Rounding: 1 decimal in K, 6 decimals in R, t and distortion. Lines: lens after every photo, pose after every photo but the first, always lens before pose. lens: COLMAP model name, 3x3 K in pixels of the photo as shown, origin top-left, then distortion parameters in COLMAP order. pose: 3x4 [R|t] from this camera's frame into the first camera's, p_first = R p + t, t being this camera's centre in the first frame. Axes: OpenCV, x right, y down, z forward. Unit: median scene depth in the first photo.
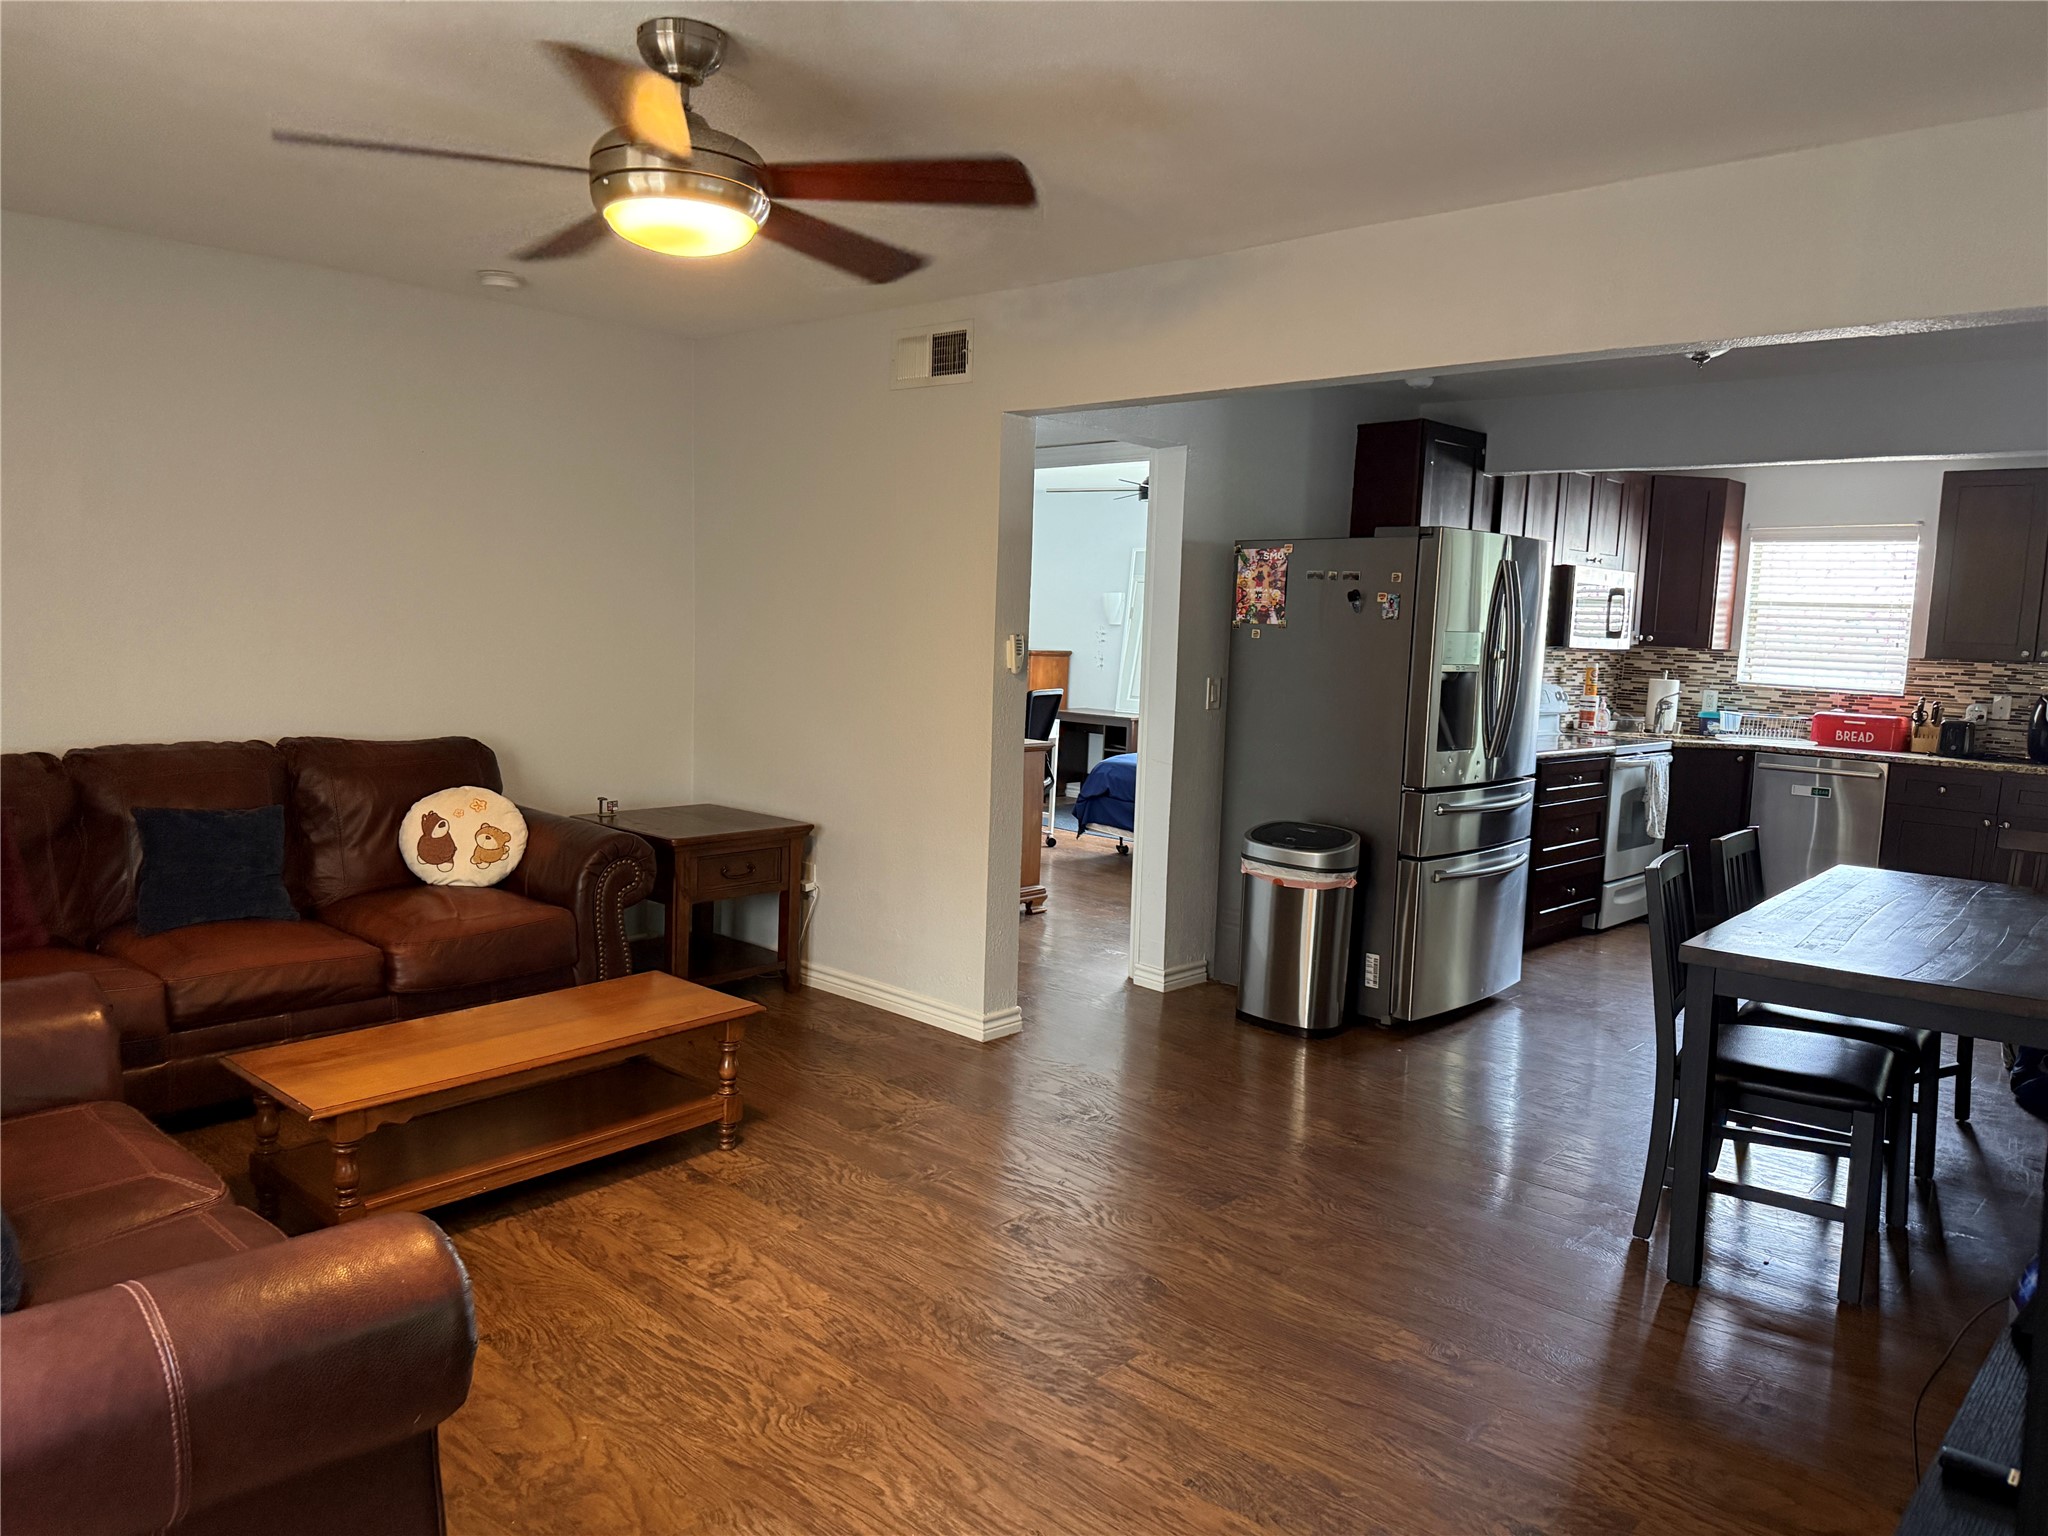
lens RADIAL K [[1440.9, 0, 1005.7], [0, 1440.9, 775.3], [0, 0, 1]] dist [0.149340, -0.238688]
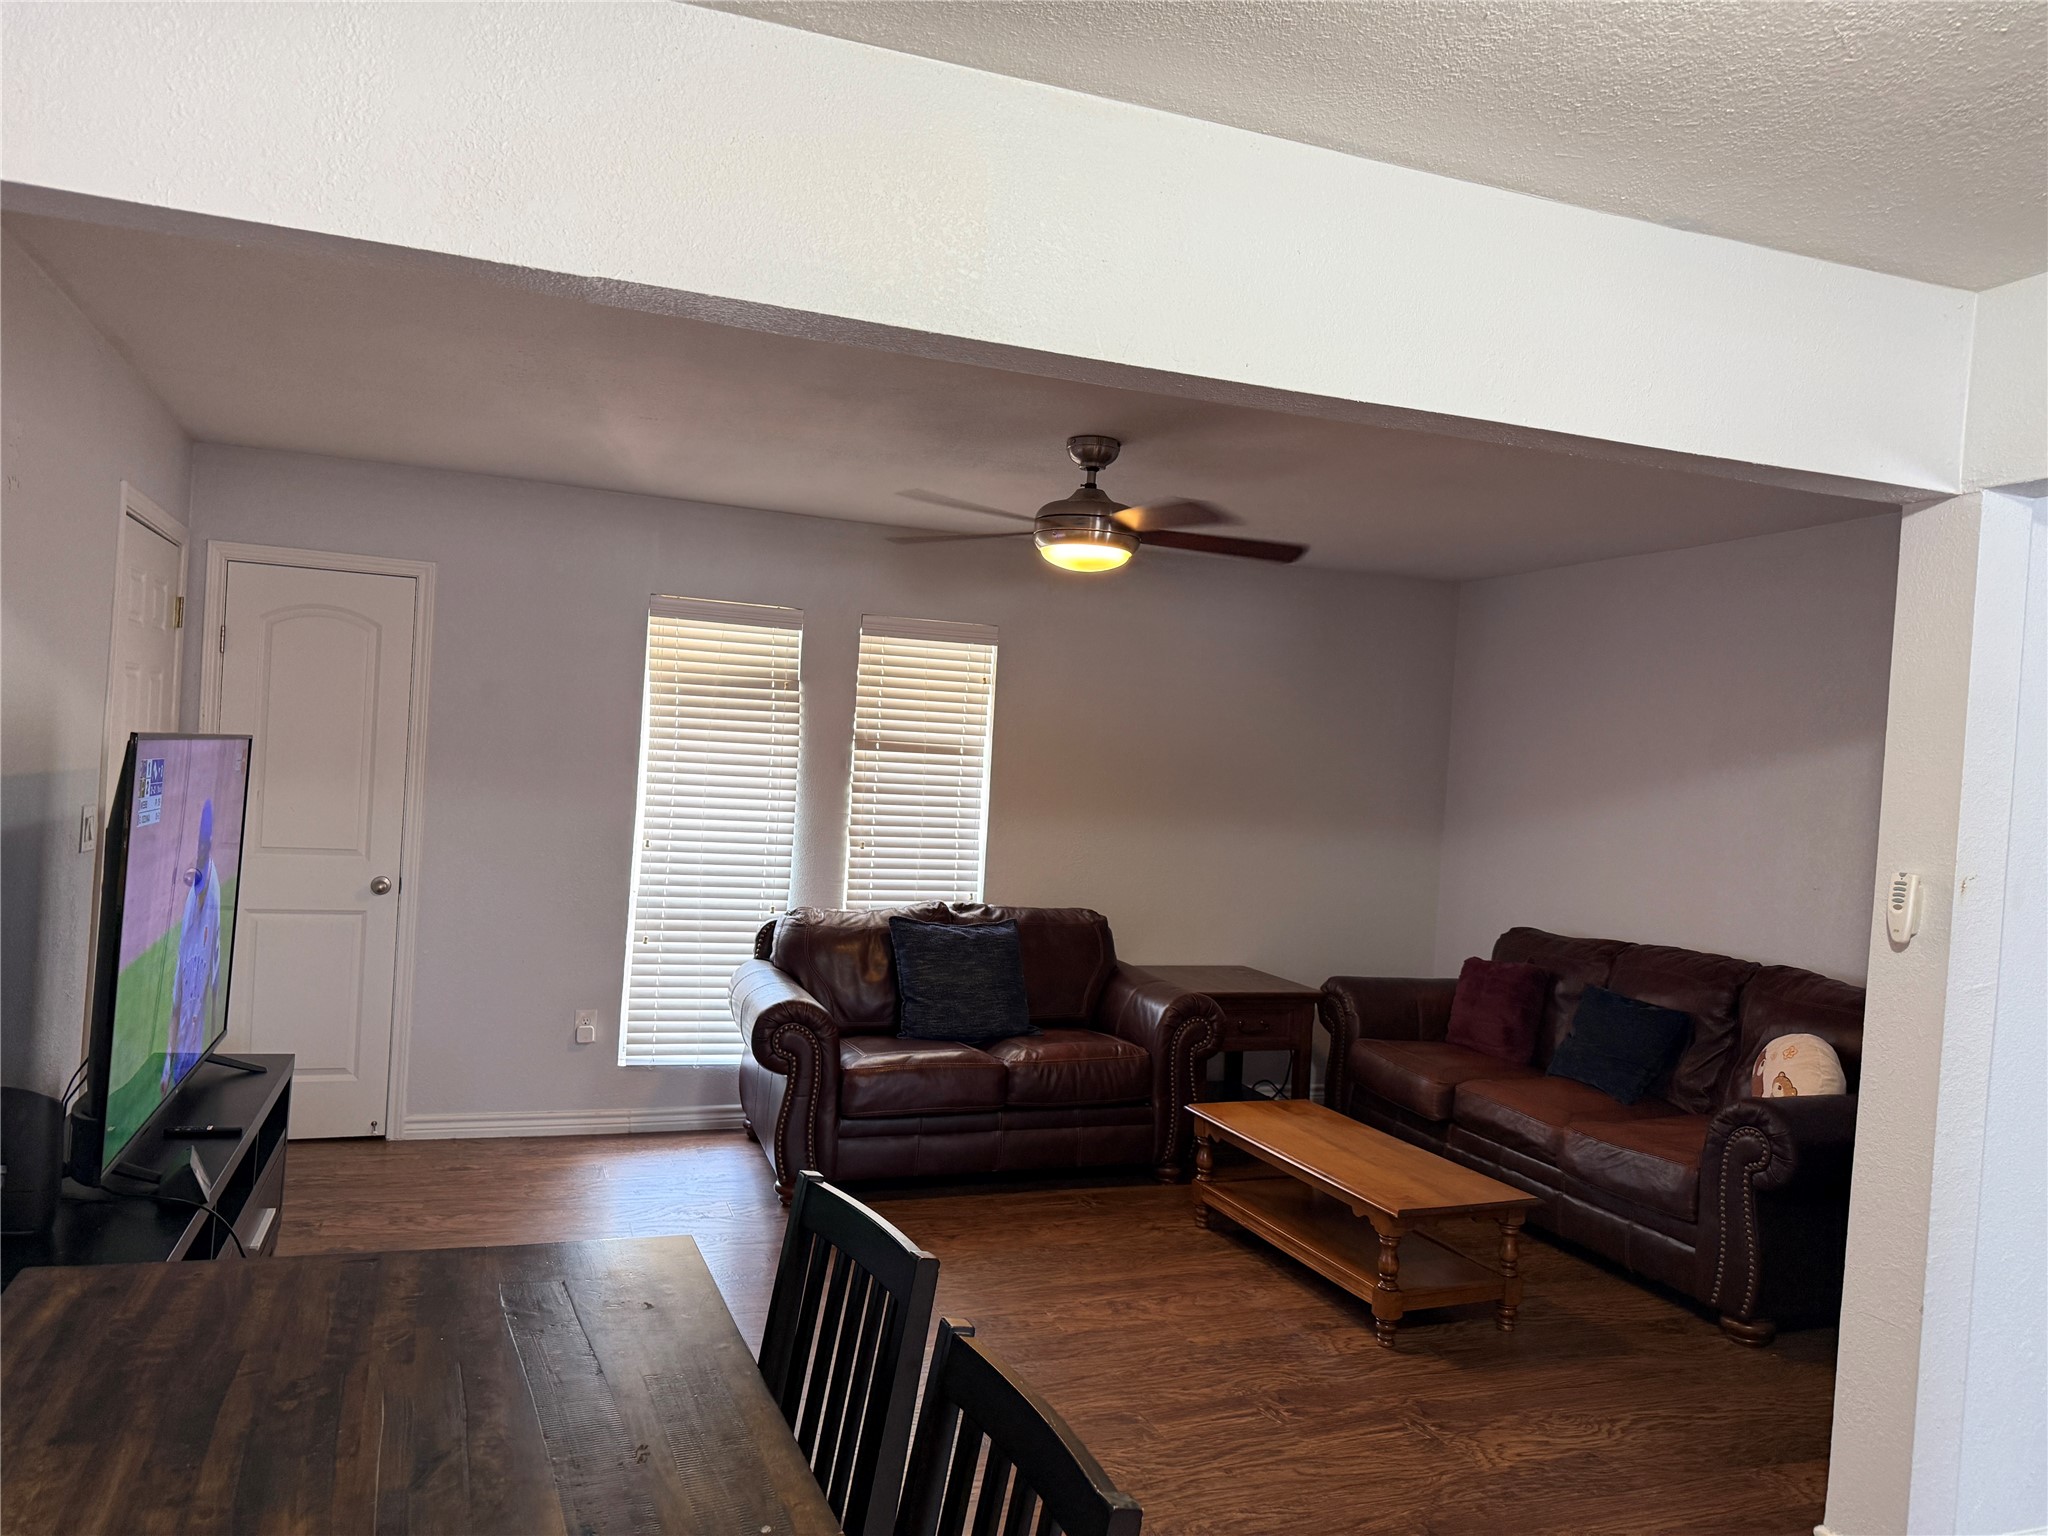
lens RADIAL K [[1440.9, 0, 1027.2], [0, 1440.9, 761.9], [0, 0, 1]] dist [0.133374, -0.236904]
pose [[-0.448955, -0.063665, -0.891283, 0.684235], [-0.174043, 0.984585, 0.017340, -0.091803], [0.876441, 0.162907, -0.453115, 0.959632]]
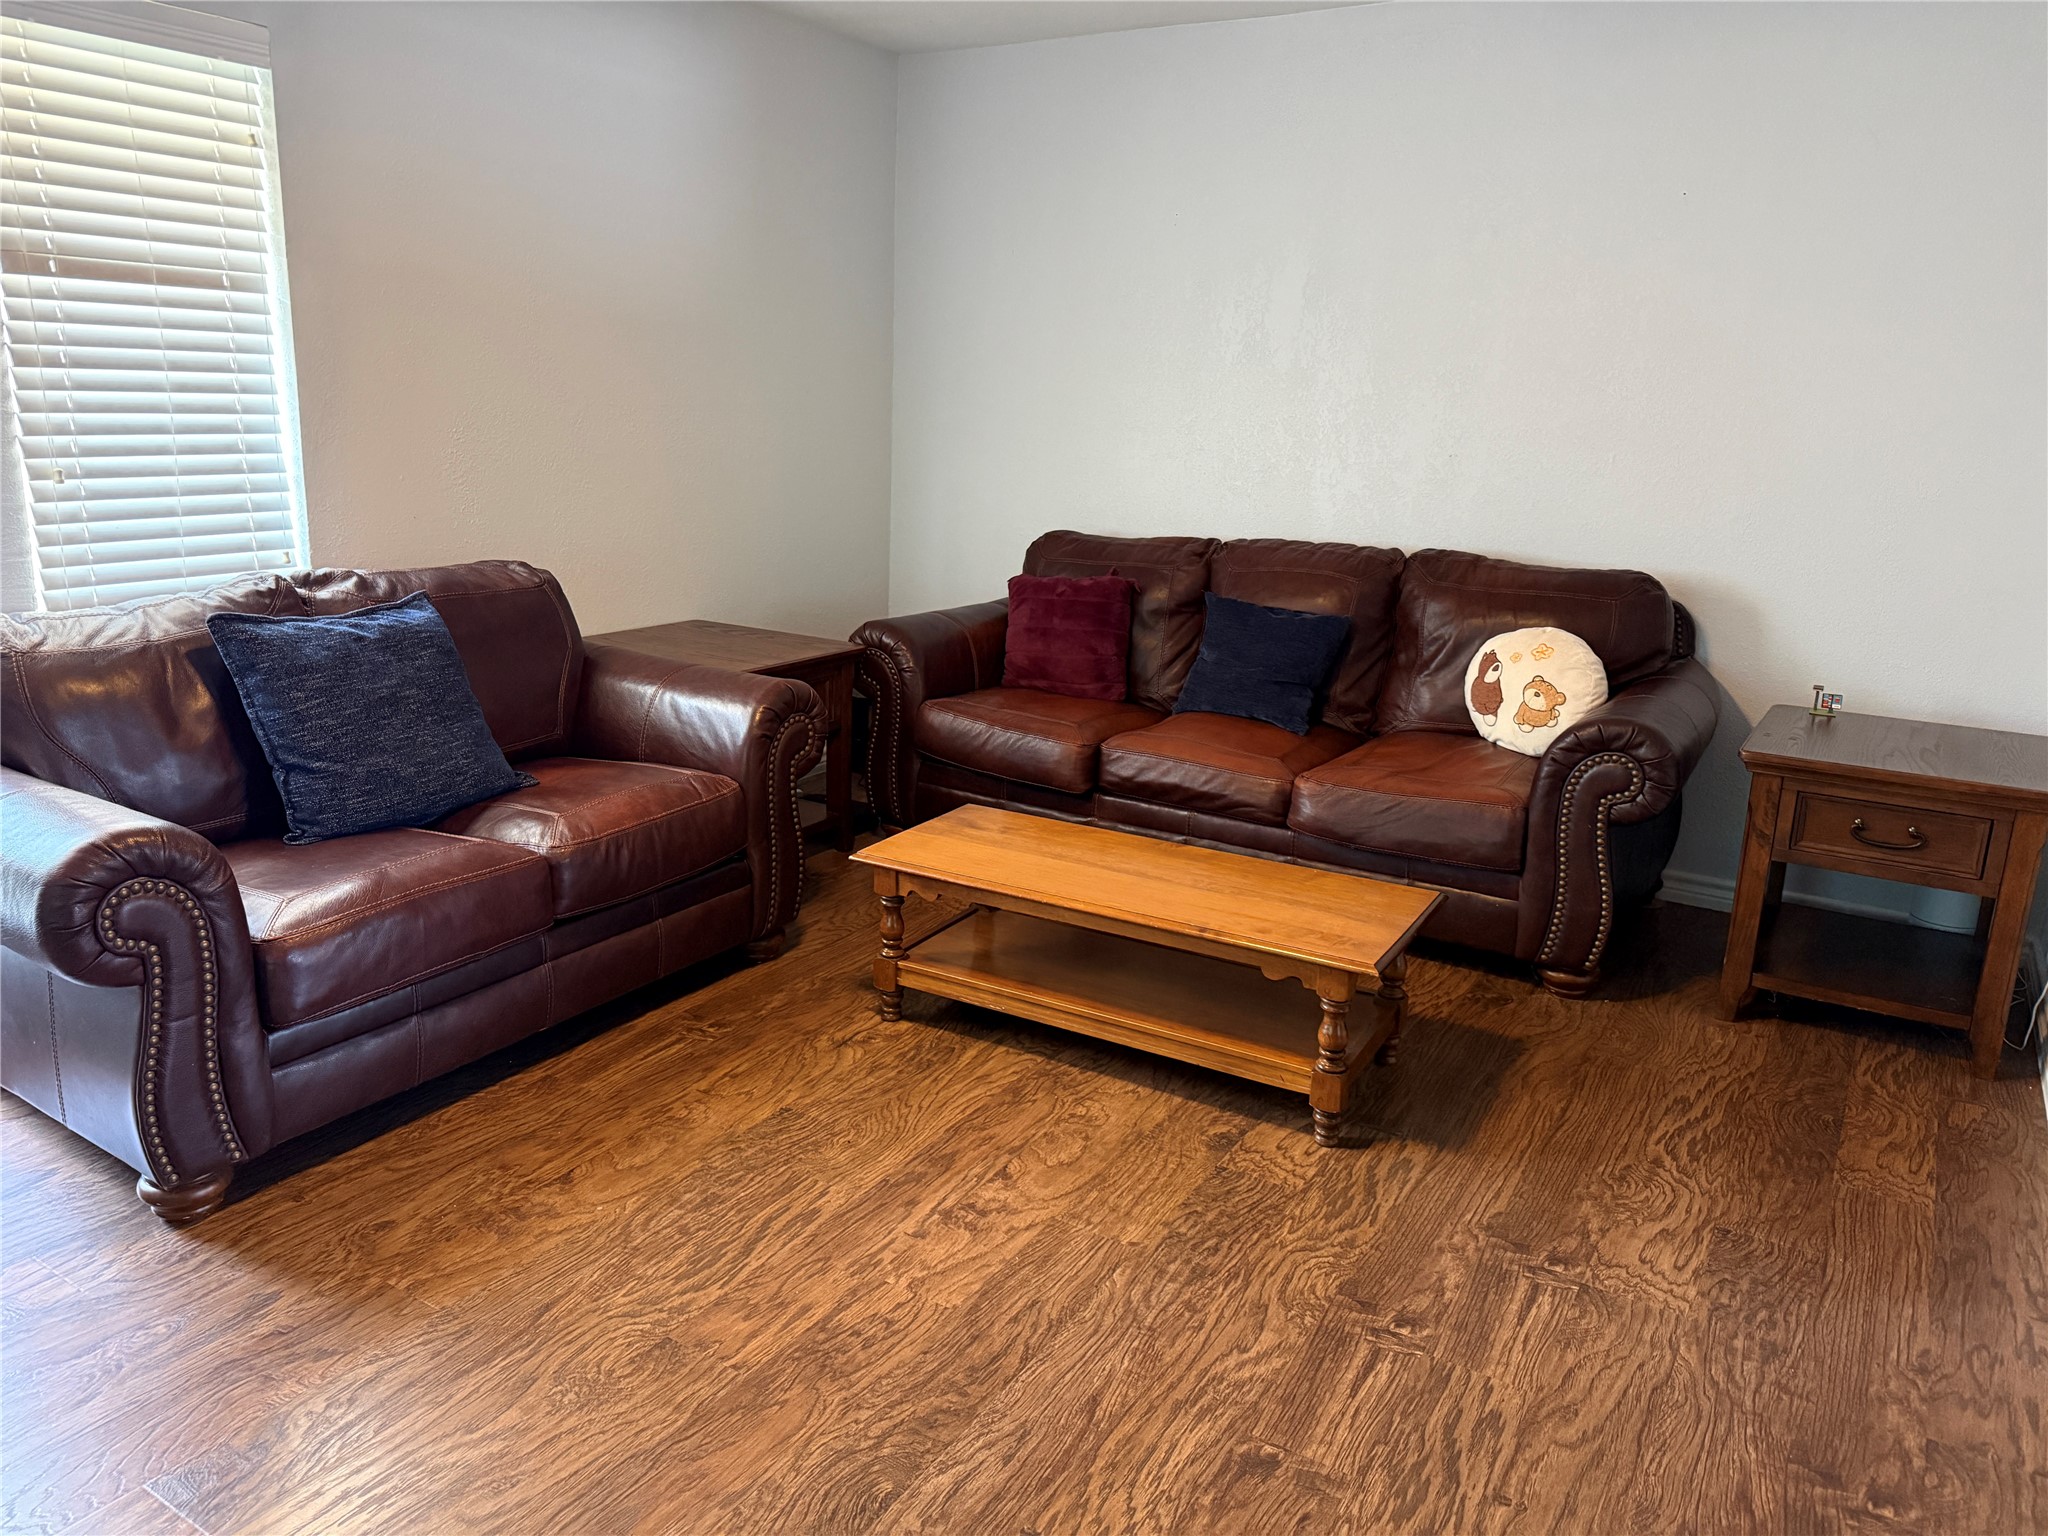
lens RADIAL K [[1435.1, 0, 1022.9], [0, 1435.1, 763.8], [0, 0, 1]] dist [0.078794, -0.091239]
pose [[0.192475, 0.208177, -0.958966, 0.338378], [-0.135721, 0.973494, 0.184090, -0.026096], [0.971871, 0.094719, 0.215627, 0.562342]]
